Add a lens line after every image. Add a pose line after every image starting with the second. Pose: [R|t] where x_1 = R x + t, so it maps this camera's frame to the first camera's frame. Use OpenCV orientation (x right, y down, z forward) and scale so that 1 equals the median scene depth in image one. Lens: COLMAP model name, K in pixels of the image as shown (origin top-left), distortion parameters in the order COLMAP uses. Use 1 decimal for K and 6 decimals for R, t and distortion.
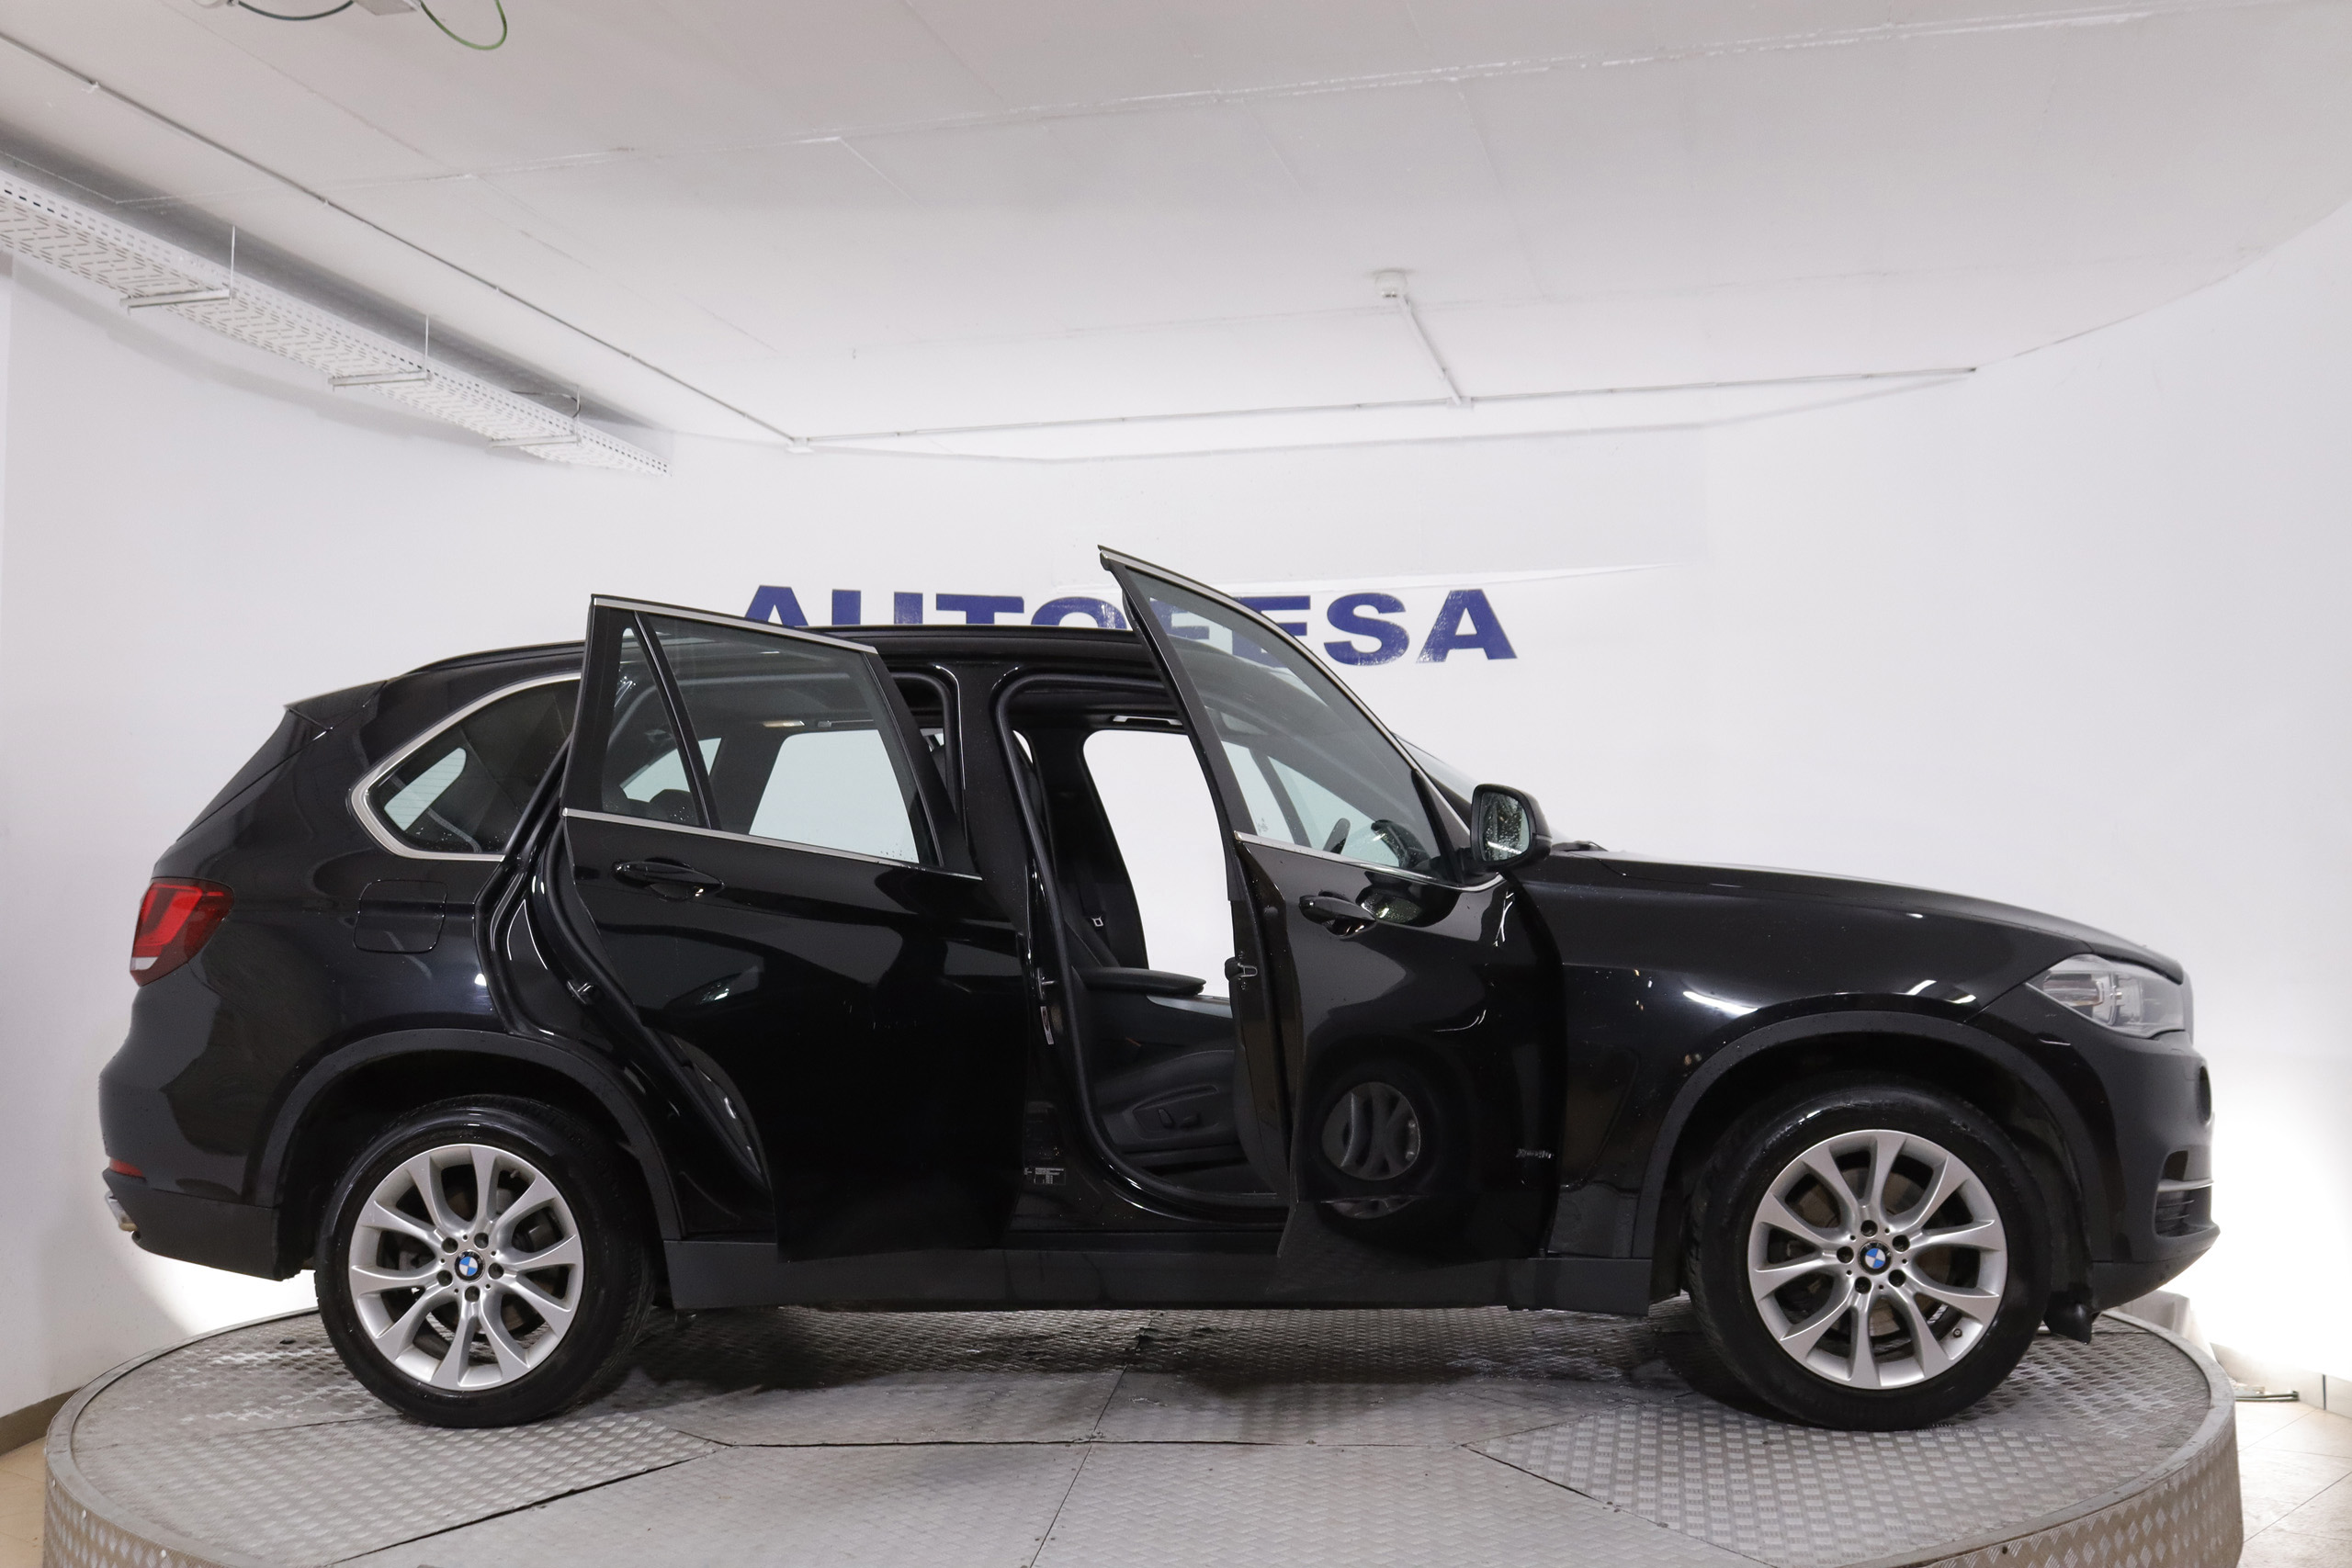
lens RADIAL K [[2445.5, 0, 1168.8], [0, 2445.5, 786.5], [0, 0, 1]] dist [-0.115883, 0.134812]
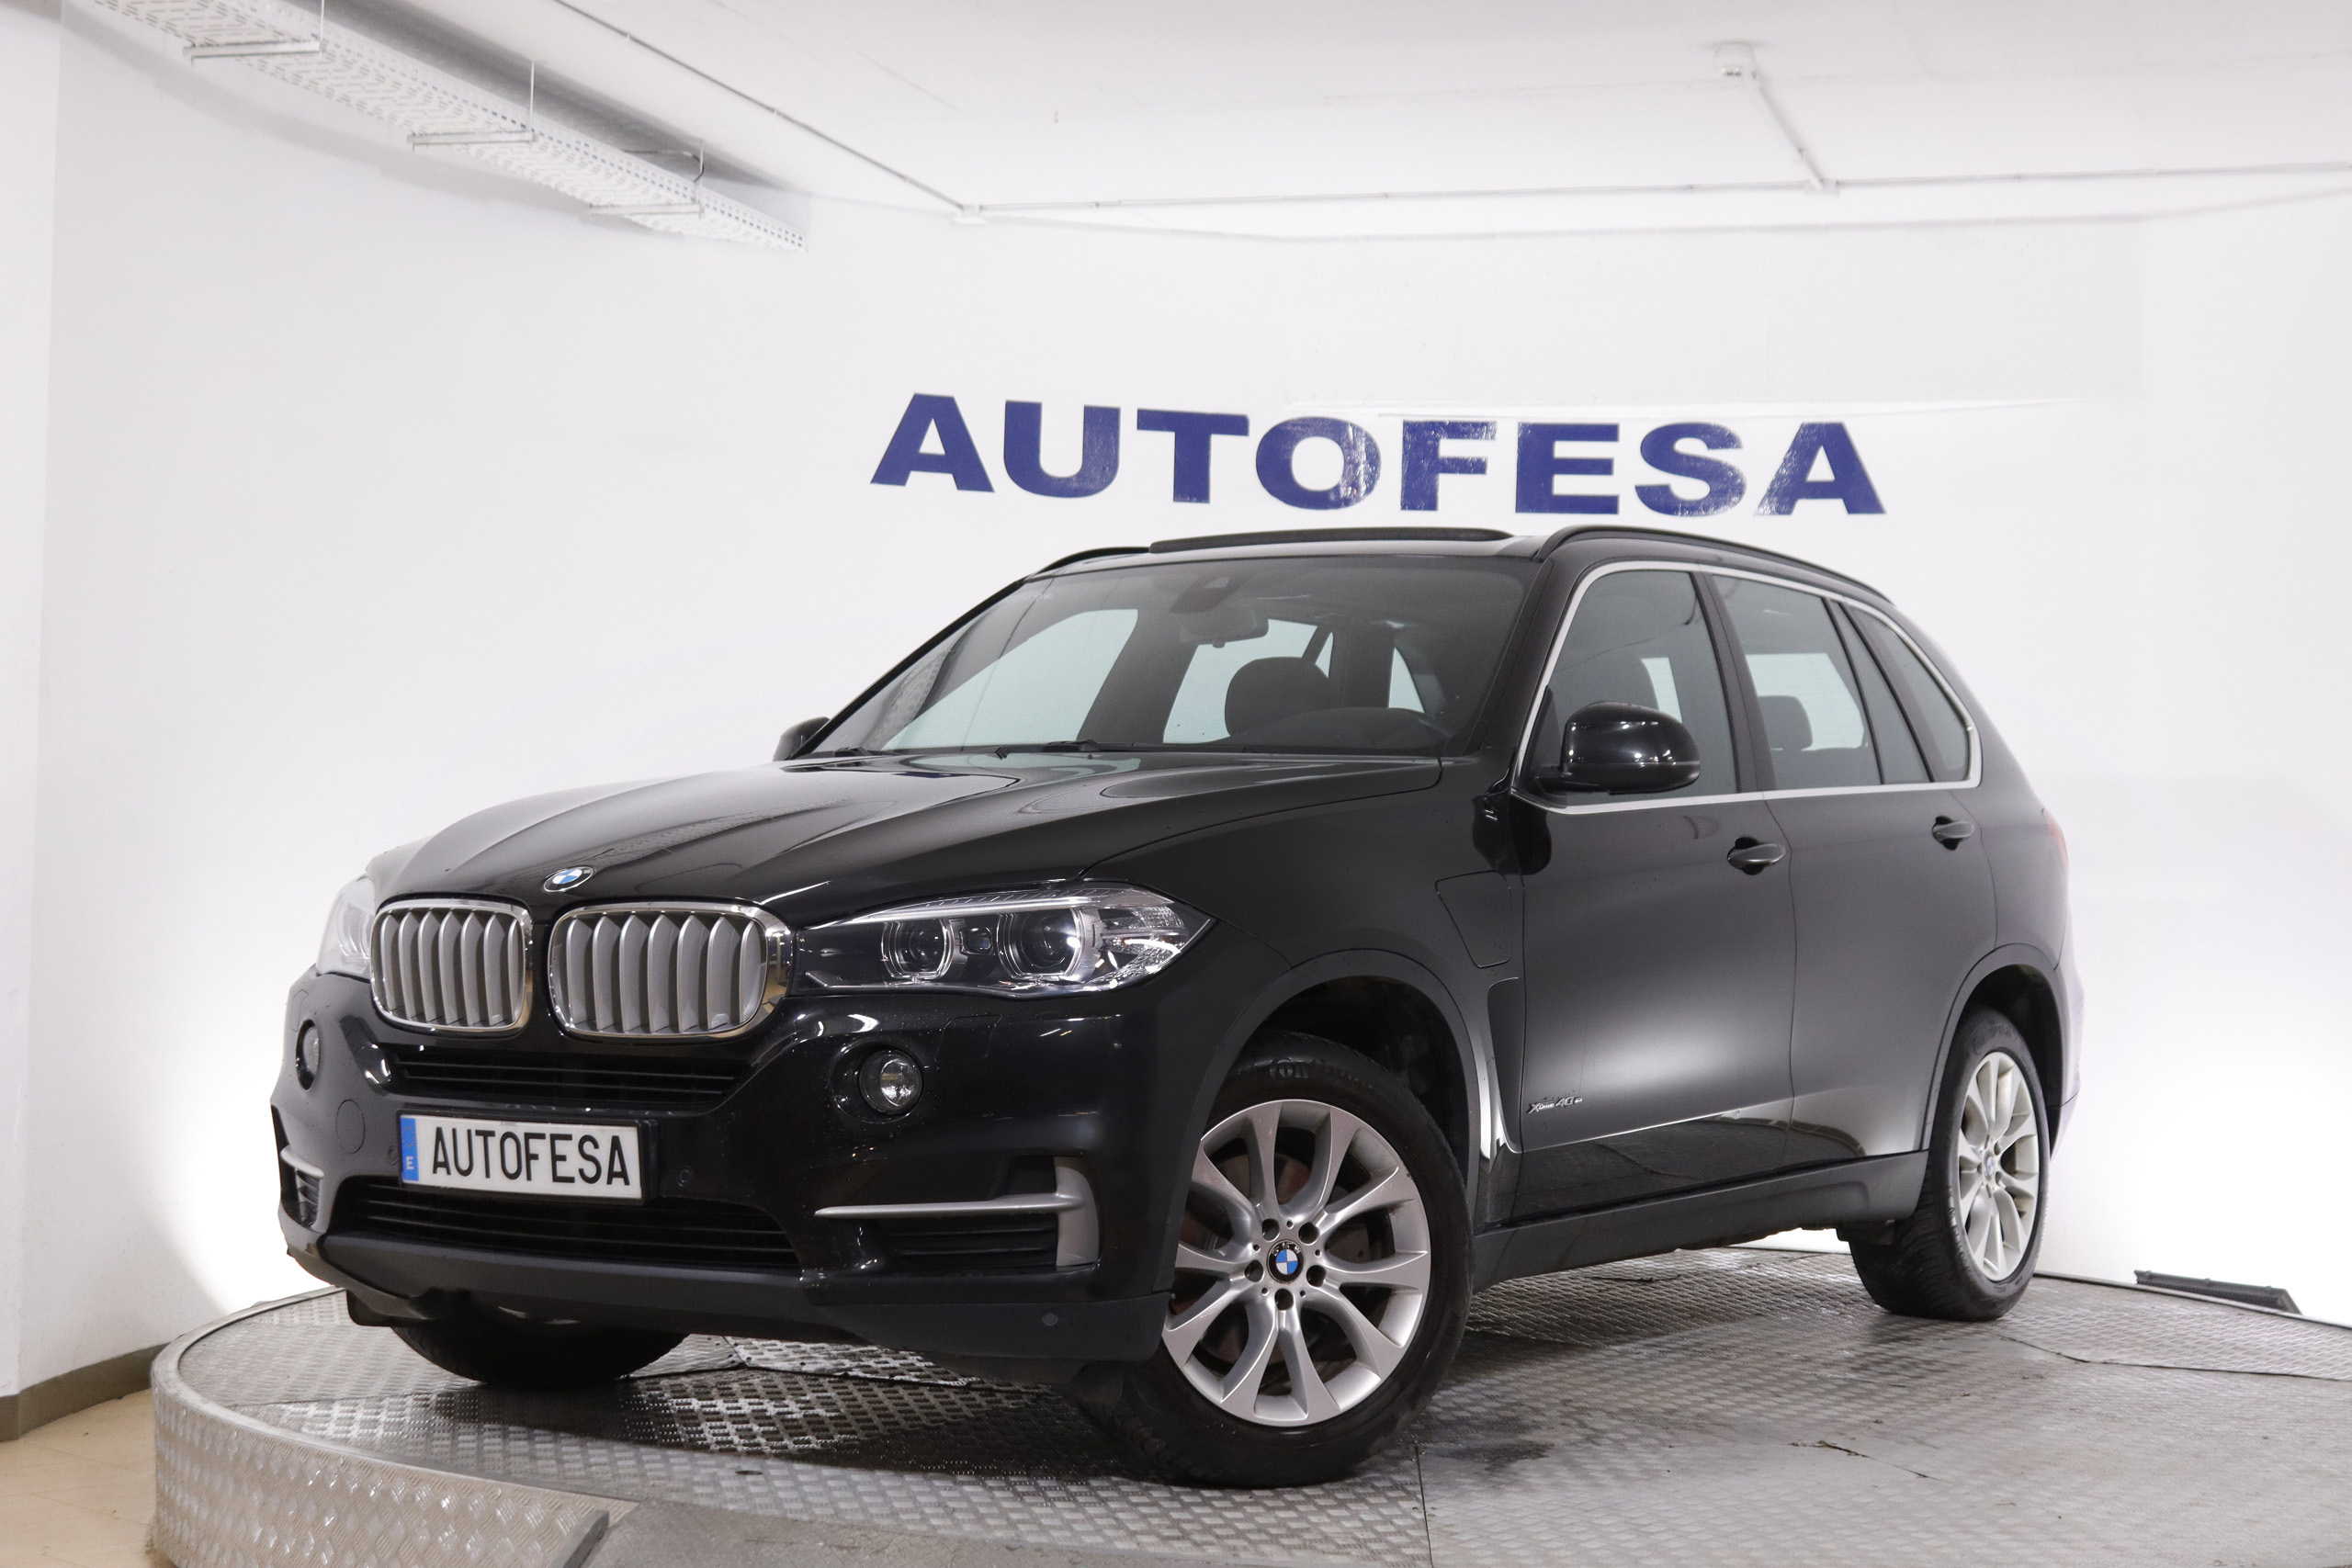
lens RADIAL K [[3658.4, 0, 1188.3], [0, 3658.4, 775.6], [0, 0, 1]] dist [-0.011087, 0.072454]
pose [[0.997908, 0.033033, -0.055582, -0.013139], [-0.030705, 0.998636, 0.042221, -0.015284], [0.056901, -0.040426, 0.997561, -0.217254]]
